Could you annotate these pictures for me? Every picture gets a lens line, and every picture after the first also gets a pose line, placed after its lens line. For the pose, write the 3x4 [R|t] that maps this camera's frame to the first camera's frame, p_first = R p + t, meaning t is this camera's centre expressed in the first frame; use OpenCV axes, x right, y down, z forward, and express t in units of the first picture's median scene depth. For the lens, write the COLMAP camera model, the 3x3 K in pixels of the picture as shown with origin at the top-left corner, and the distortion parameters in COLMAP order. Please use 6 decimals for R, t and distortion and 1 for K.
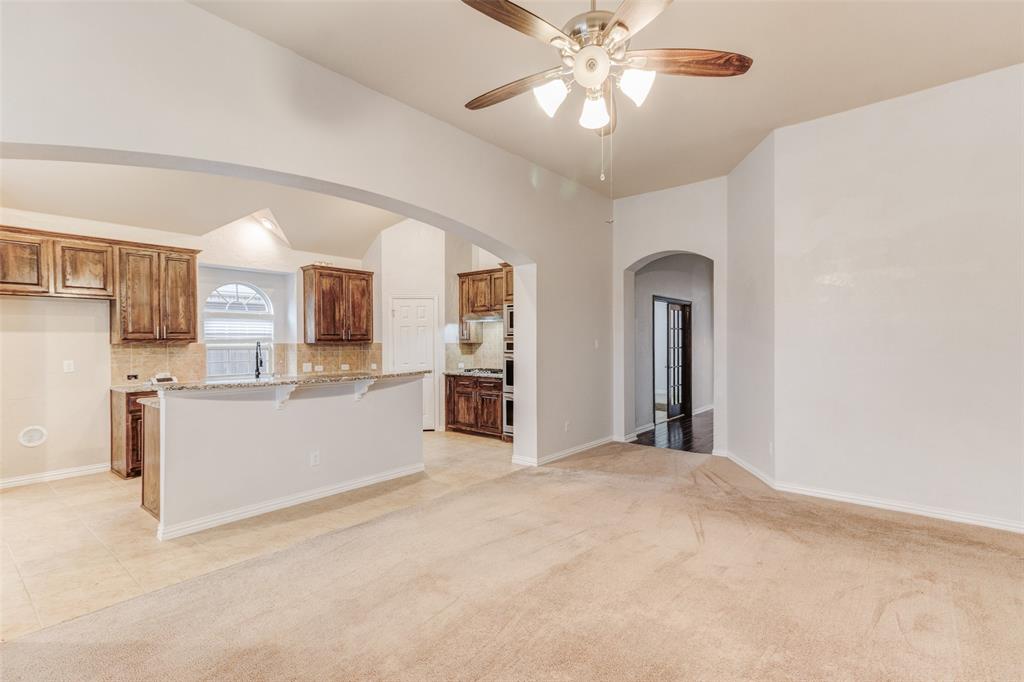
lens RADIAL K [[486.9, 0, 513.9], [0, 486.9, 344.1], [0, 0, 1]] dist [0.026930, 0.000450]
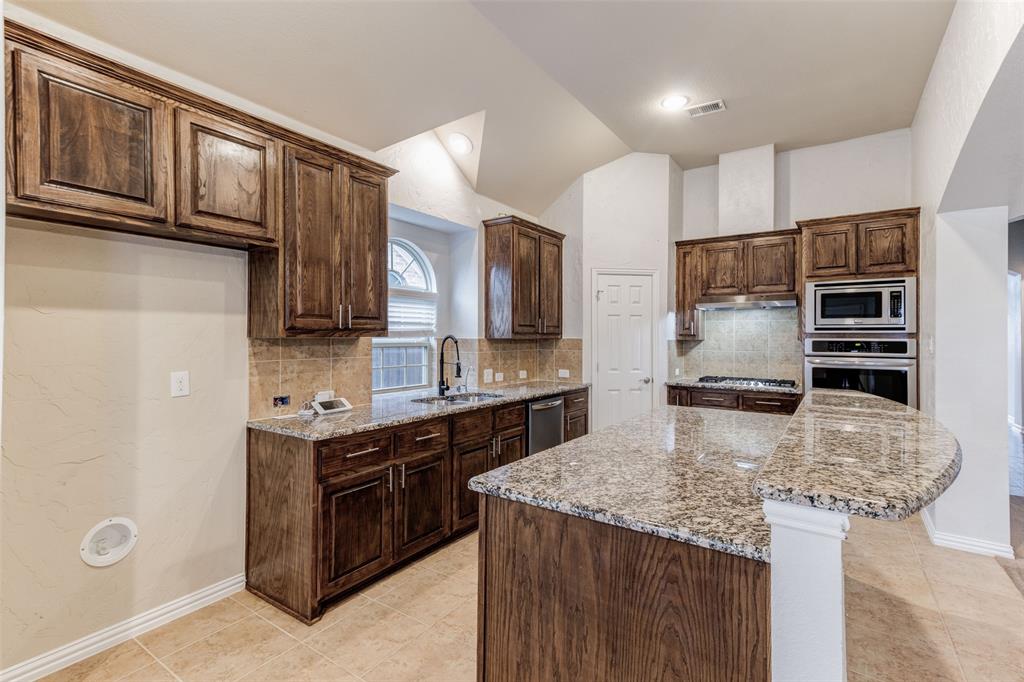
lens RADIAL K [[474.6, 0, 512.5], [0, 474.6, 334.0], [0, 0, 1]] dist [0.021697, 0.000728]
pose [[0.994651, 0.009751, 0.102828, -0.473670], [-0.008490, 0.999883, -0.012702, -0.000062], [-0.102940, 0.011761, 0.994618, 0.384730]]
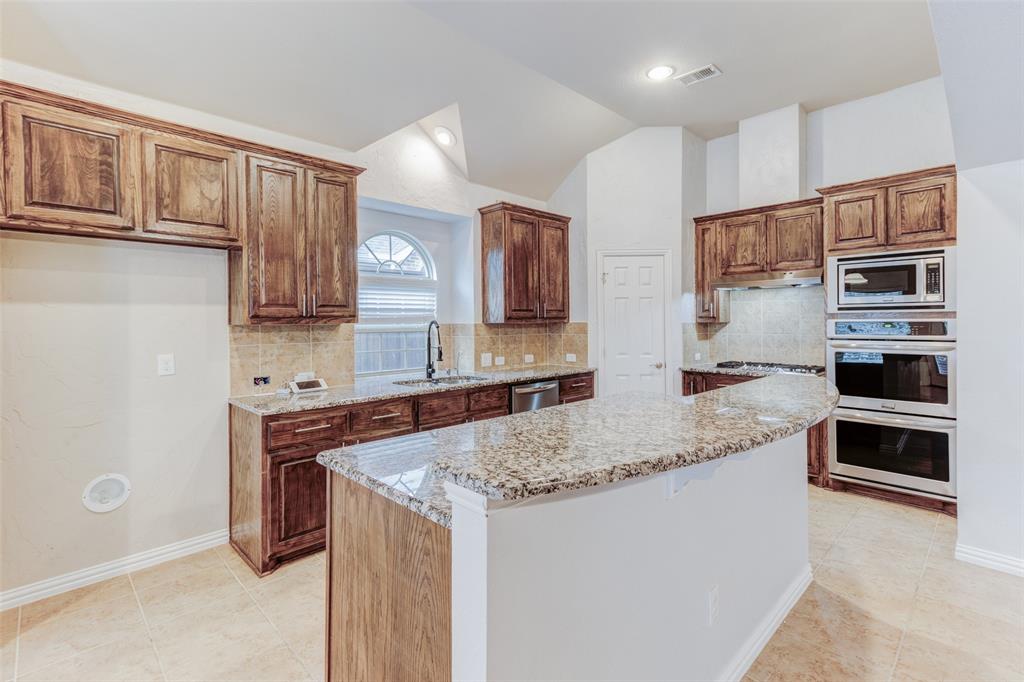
lens RADIAL K [[476.2, 0, 508.3], [0, 476.2, 321.8], [0, 0, 1]] dist [0.022428, 0.000394]
pose [[0.995306, -0.002031, -0.096762, -0.343111], [0.001584, 0.999988, -0.004697, -0.000819], [0.096770, 0.004522, 0.995297, 0.372192]]
